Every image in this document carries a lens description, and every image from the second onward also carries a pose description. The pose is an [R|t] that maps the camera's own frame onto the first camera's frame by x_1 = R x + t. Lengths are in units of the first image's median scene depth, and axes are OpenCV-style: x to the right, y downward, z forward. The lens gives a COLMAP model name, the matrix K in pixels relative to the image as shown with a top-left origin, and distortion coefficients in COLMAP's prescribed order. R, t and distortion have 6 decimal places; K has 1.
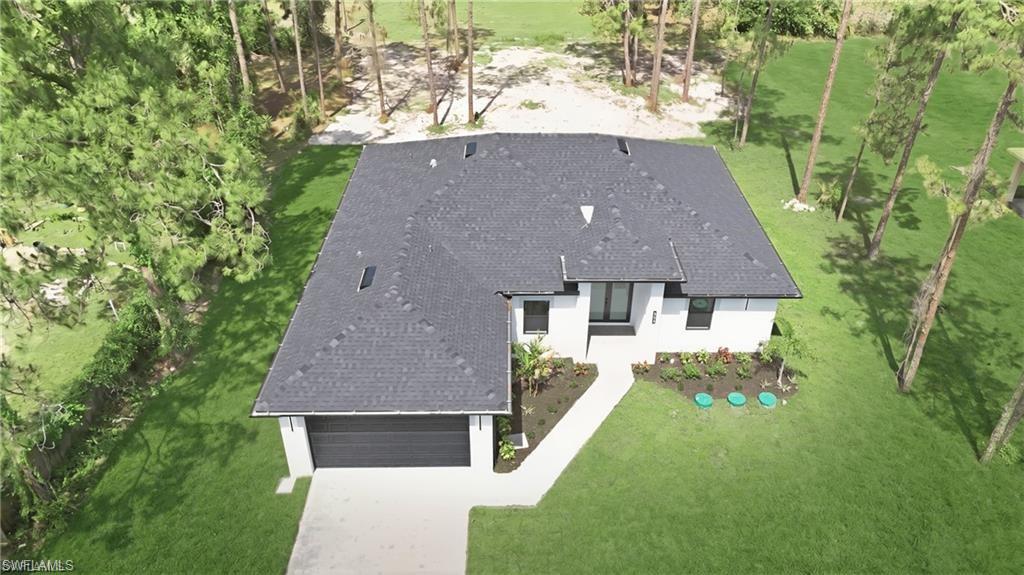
lens RADIAL K [[756.4, 0, 512.0], [0, 756.4, 287.5], [0, 0, 1]] dist [-0.000126, -0.000056]
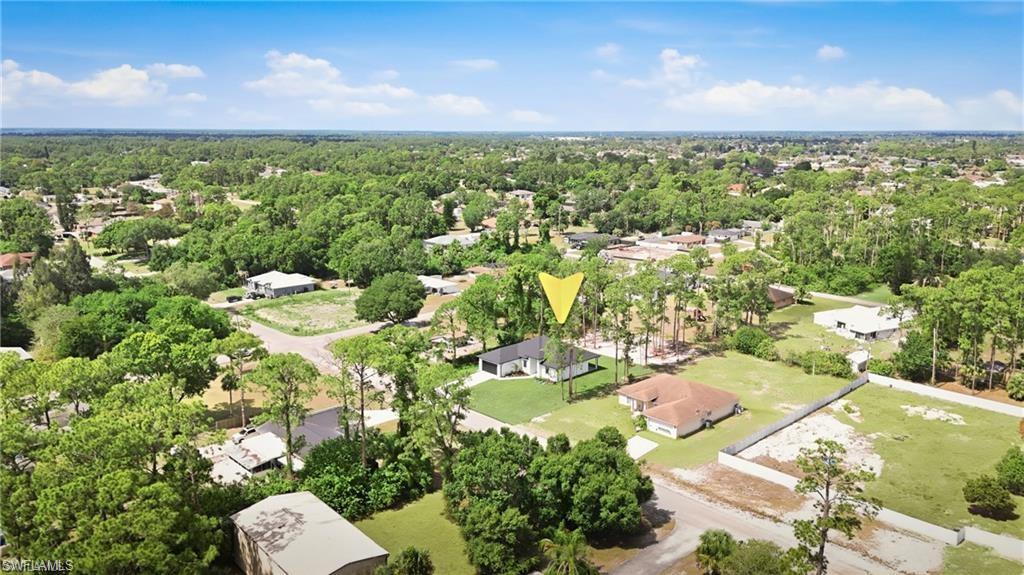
lens RADIAL K [[756.4, 0, 512.0], [0, 756.4, 287.5], [0, 0, 1]] dist [-0.000126, -0.000056]
pose [[0.674696, 0.147260, -0.723256, 2.020458], [-0.399084, 0.897090, -0.189636, 0.325692], [0.620900, 0.416587, 0.664032, -1.561963]]
